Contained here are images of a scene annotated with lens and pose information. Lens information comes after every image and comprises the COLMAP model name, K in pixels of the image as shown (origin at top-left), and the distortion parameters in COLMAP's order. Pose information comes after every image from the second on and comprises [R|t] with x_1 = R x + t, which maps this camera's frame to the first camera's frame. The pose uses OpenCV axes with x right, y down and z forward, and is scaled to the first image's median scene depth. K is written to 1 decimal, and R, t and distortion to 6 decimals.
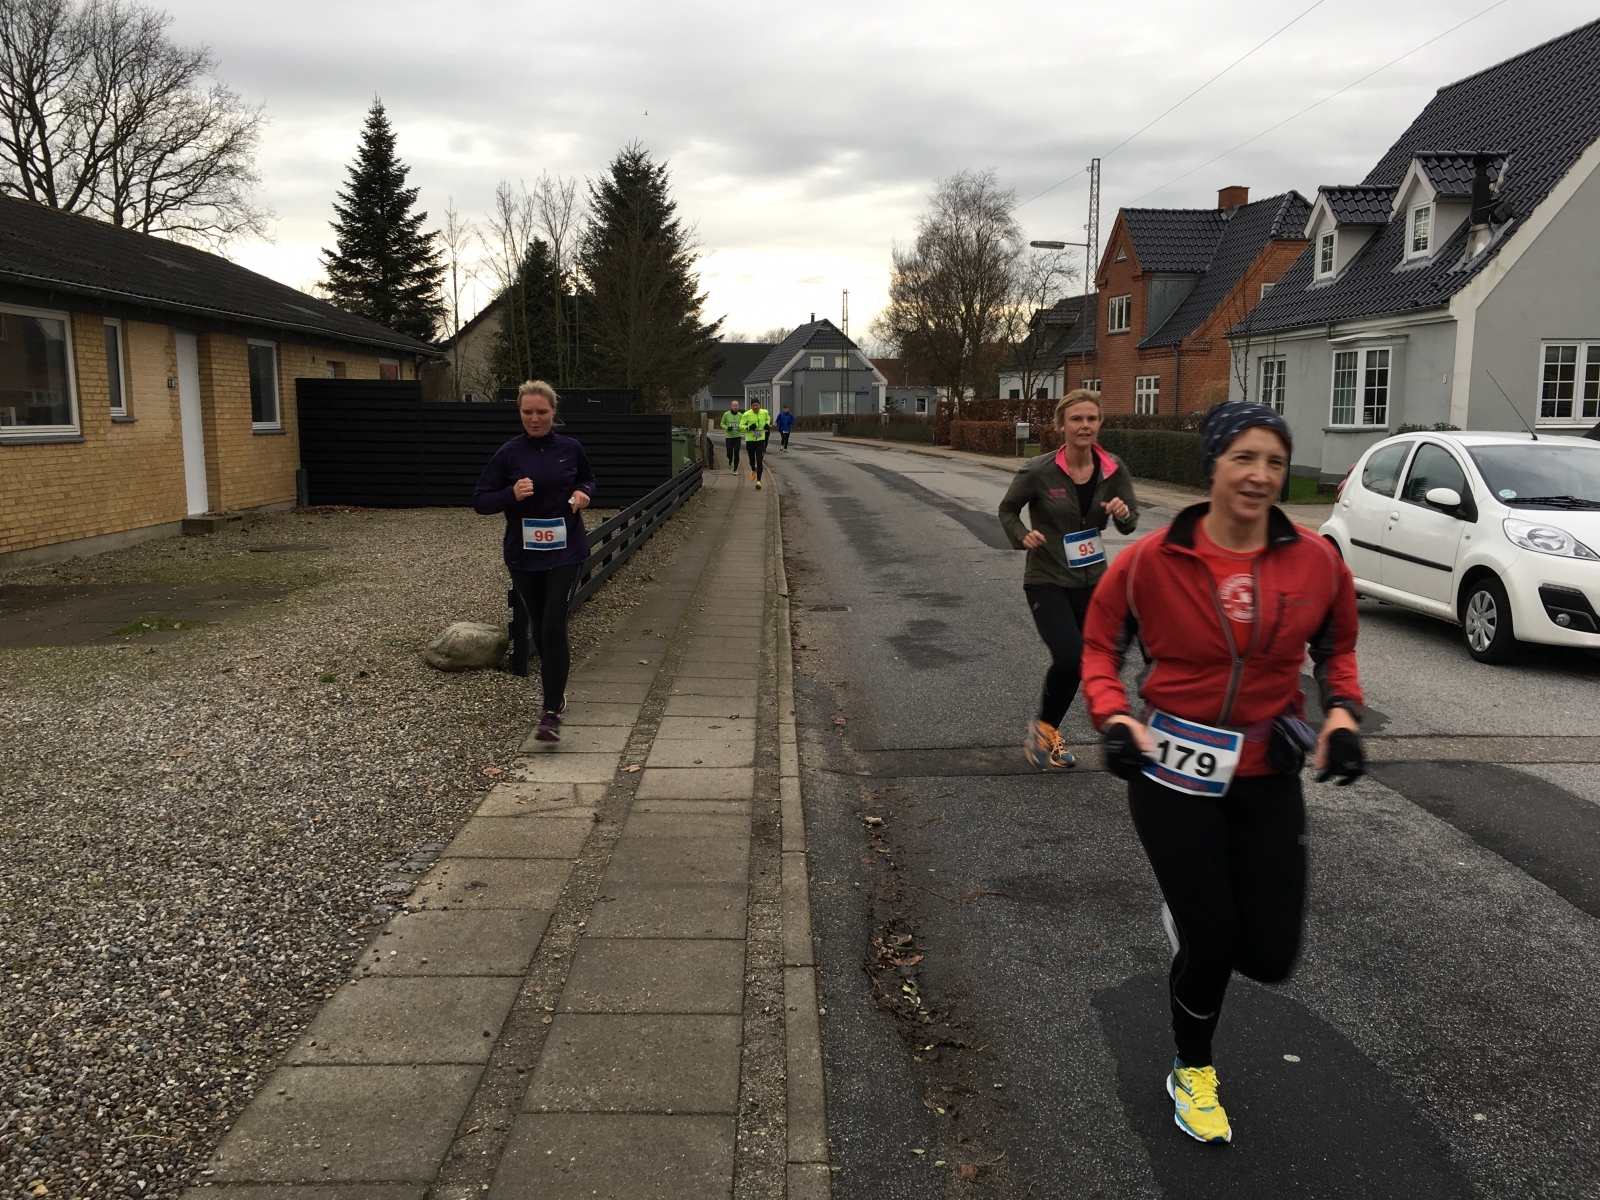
lens RADIAL K [[1291.9, 0, 793.6], [0, 1291.9, 599.1], [0, 0, 1]] dist [0.070000, -0.089806]
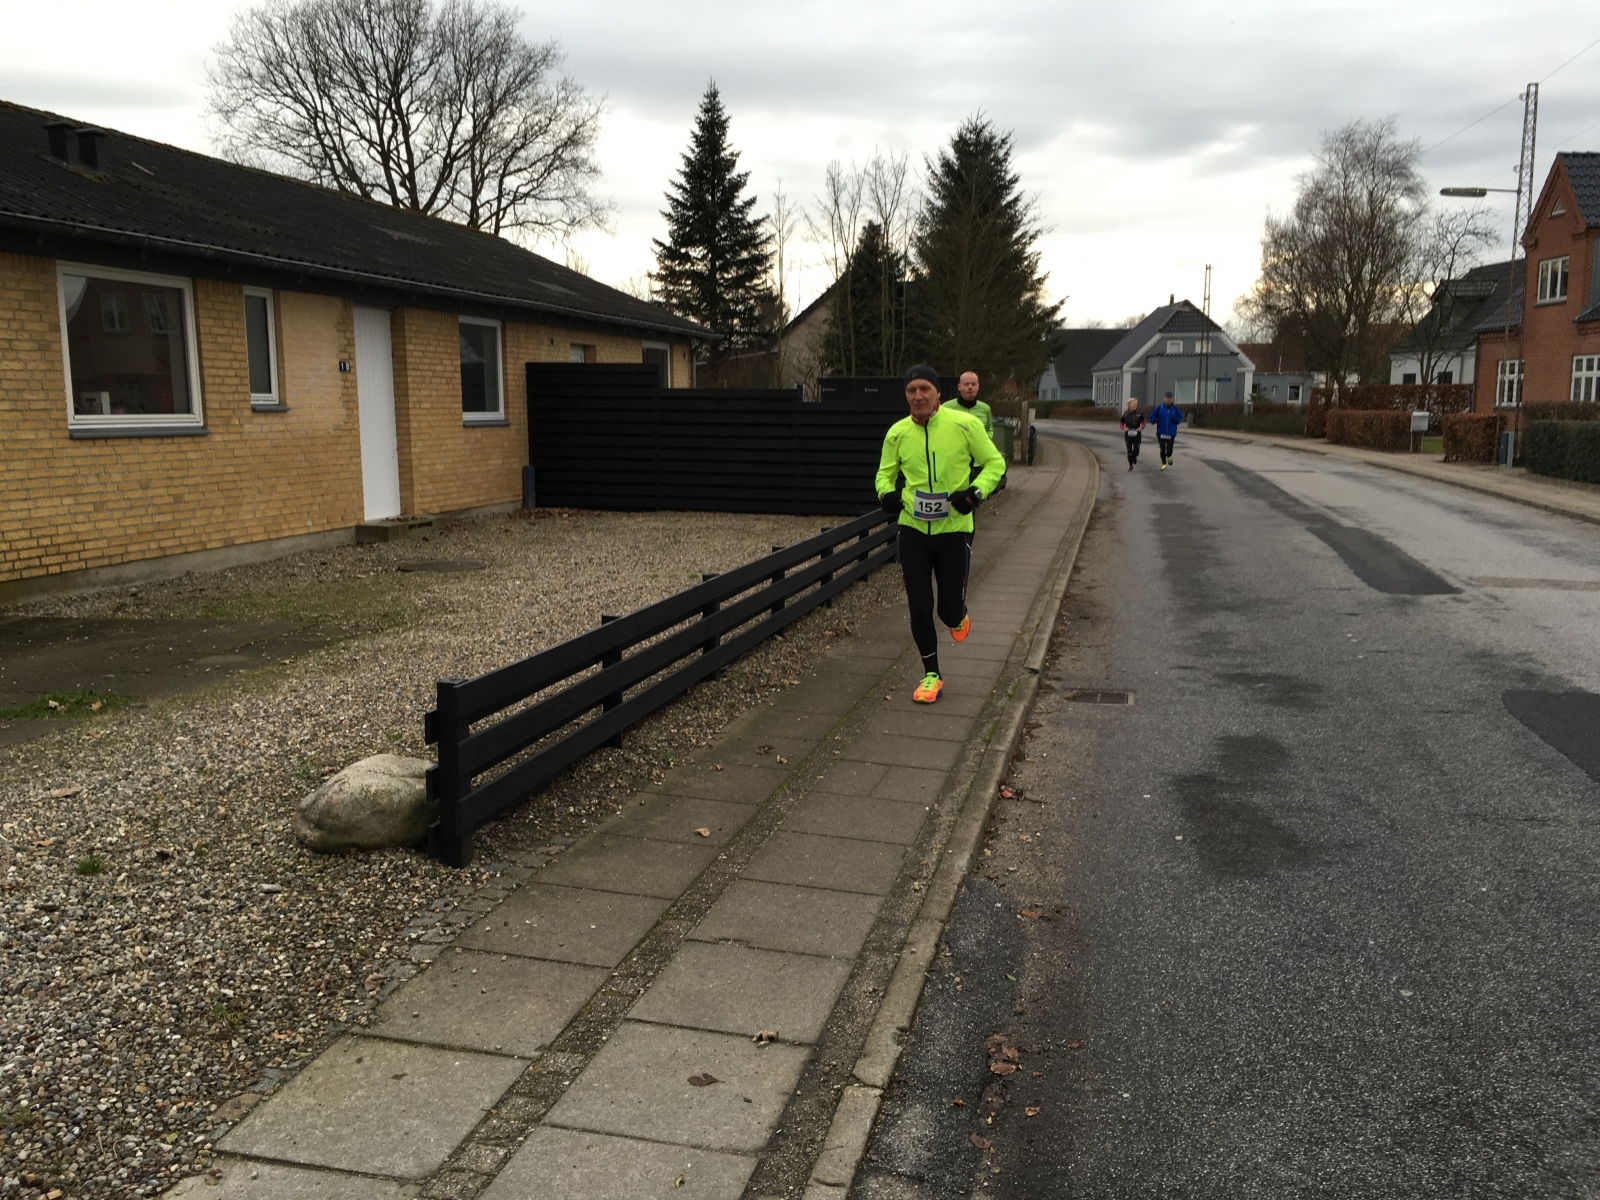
lens RADIAL K [[1286.7, 0, 811.8], [0, 1286.7, 594.9], [0, 0, 1]] dist [0.085184, -0.105852]
pose [[0.967386, 0.036326, -0.250688, 0.014765], [-0.035348, 0.999340, 0.008404, -0.013337], [0.250828, 0.000732, 0.968031, 0.100720]]
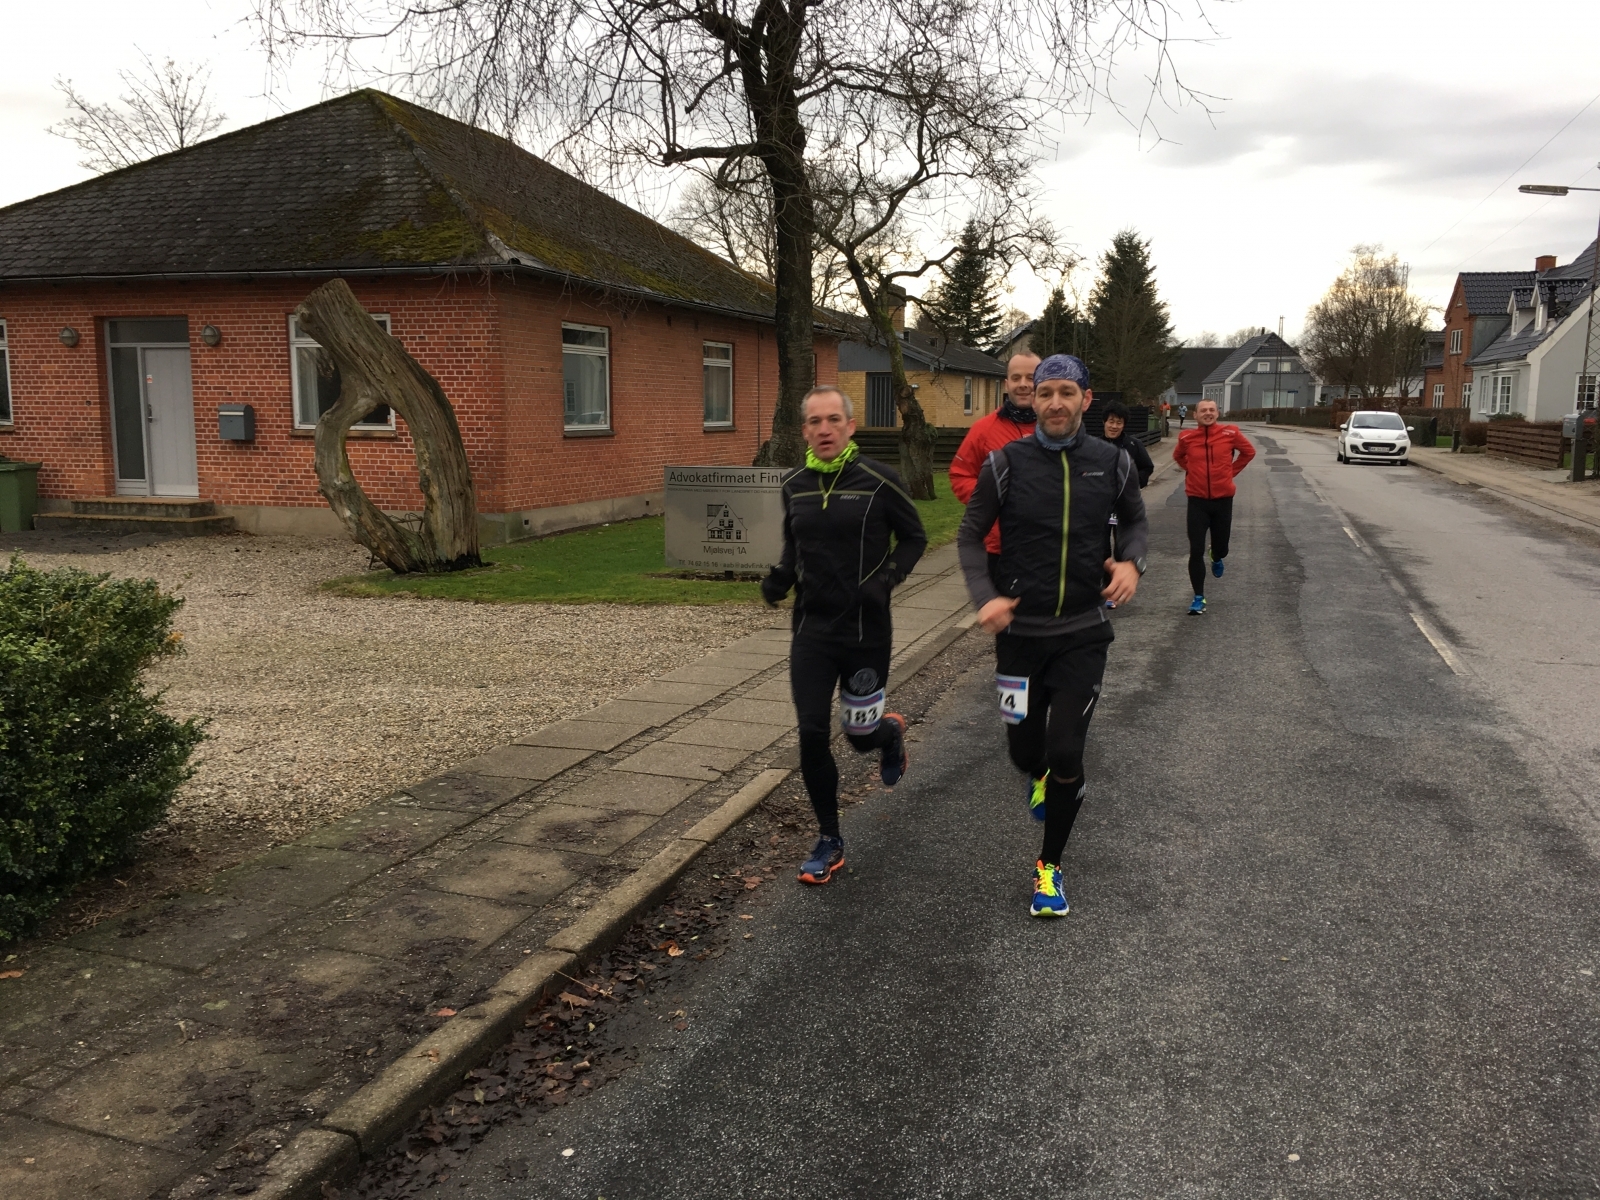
lens RADIAL K [[1324.3, 0, 811.2], [0, 1324.3, 579.8], [0, 0, 1]] dist [0.072379, -0.098454]
pose [[0.945574, 0.049284, -0.321653, 0.069766], [-0.053632, 0.998550, -0.004663, 0.124877], [0.320957, 0.021660, 0.946846, -0.853835]]
